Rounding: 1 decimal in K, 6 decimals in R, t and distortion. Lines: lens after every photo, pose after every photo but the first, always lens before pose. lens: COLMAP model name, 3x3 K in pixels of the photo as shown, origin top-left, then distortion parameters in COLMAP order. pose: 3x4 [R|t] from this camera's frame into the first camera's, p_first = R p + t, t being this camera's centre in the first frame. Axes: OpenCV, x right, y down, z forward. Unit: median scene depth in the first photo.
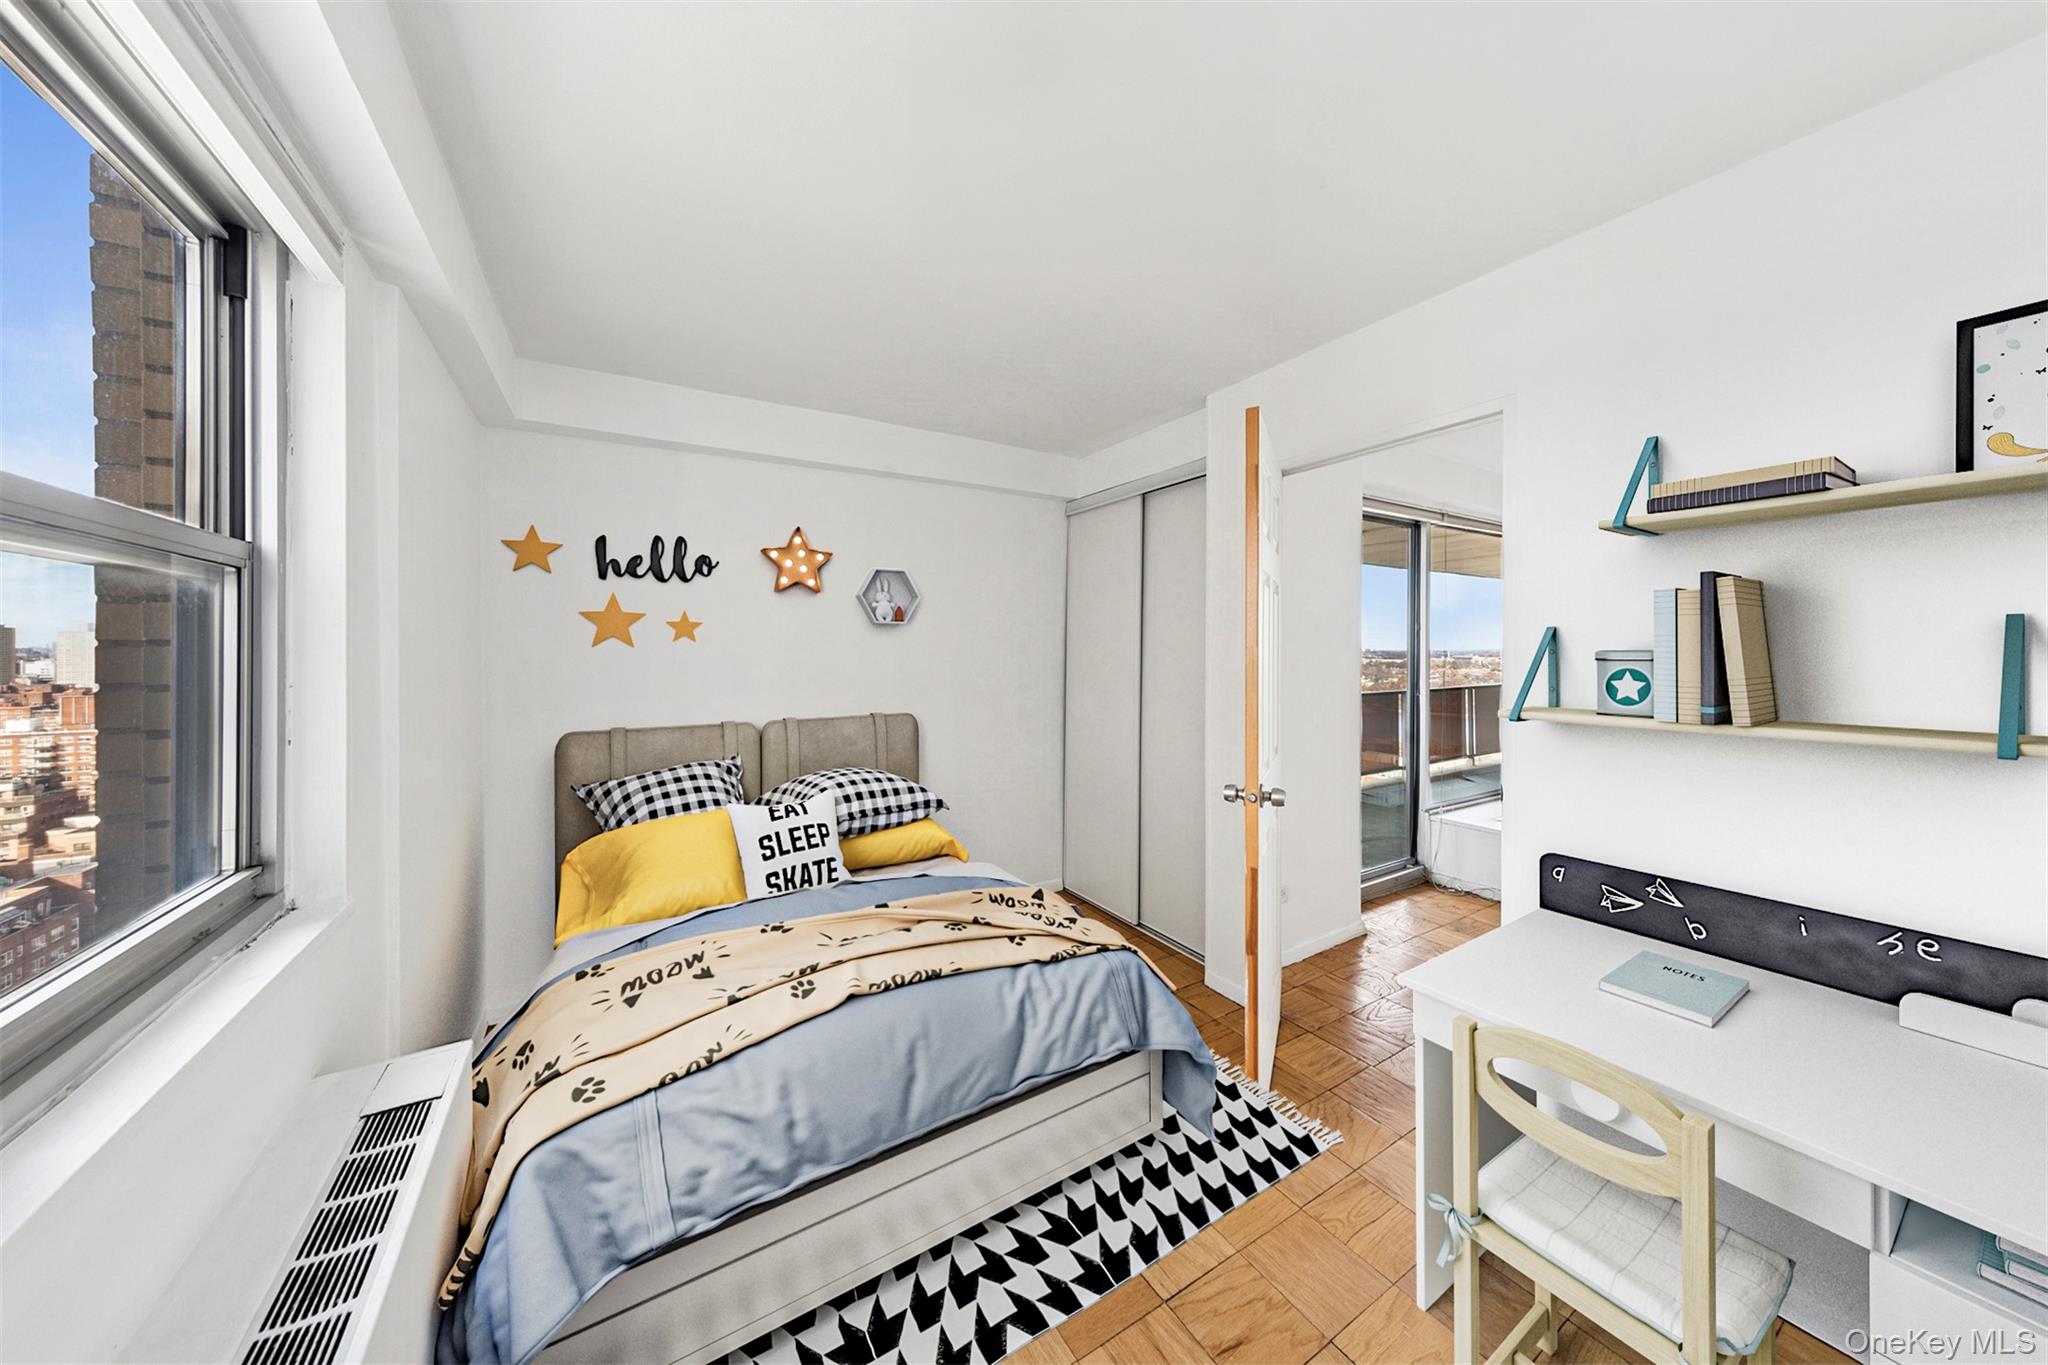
lens RADIAL K [[666.3, 0, 1015.5], [0, 666.3, 642.7], [0, 0, 1]] dist [0.000666, 0.000024]
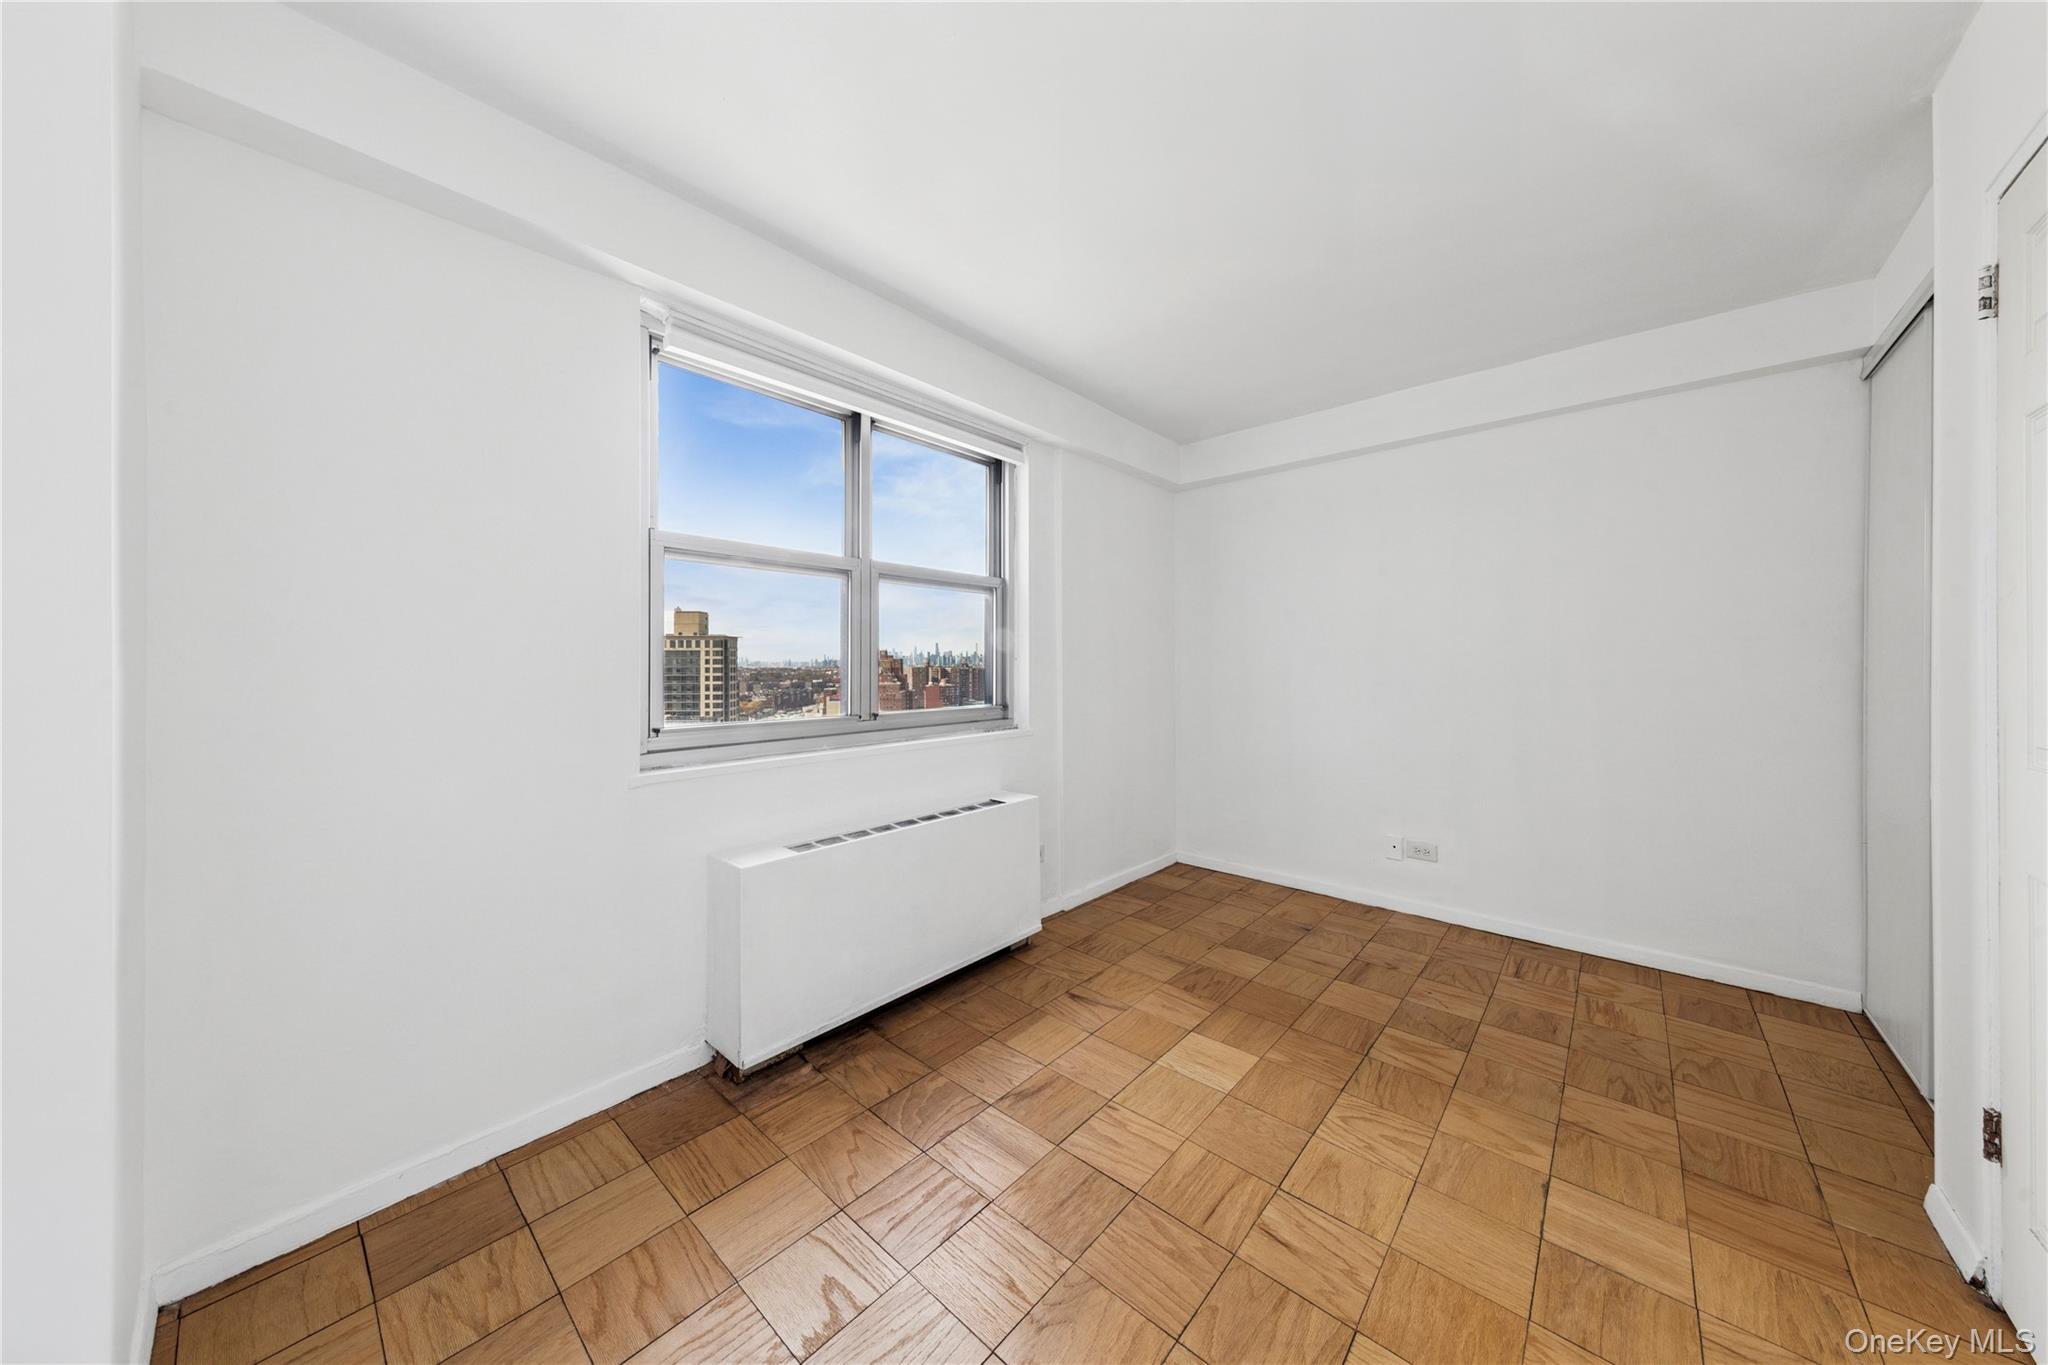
lens RADIAL K [[666.3, 0, 1021.6], [0, 666.3, 670.5], [0, 0, 1]] dist [0.000666, 0.000024]
pose [[0.287936, 0.004169, -0.957641, 0.653484], [0.000200, 0.999990, 0.004413, 0.096793], [0.957650, -0.001462, 0.287932, 0.180385]]
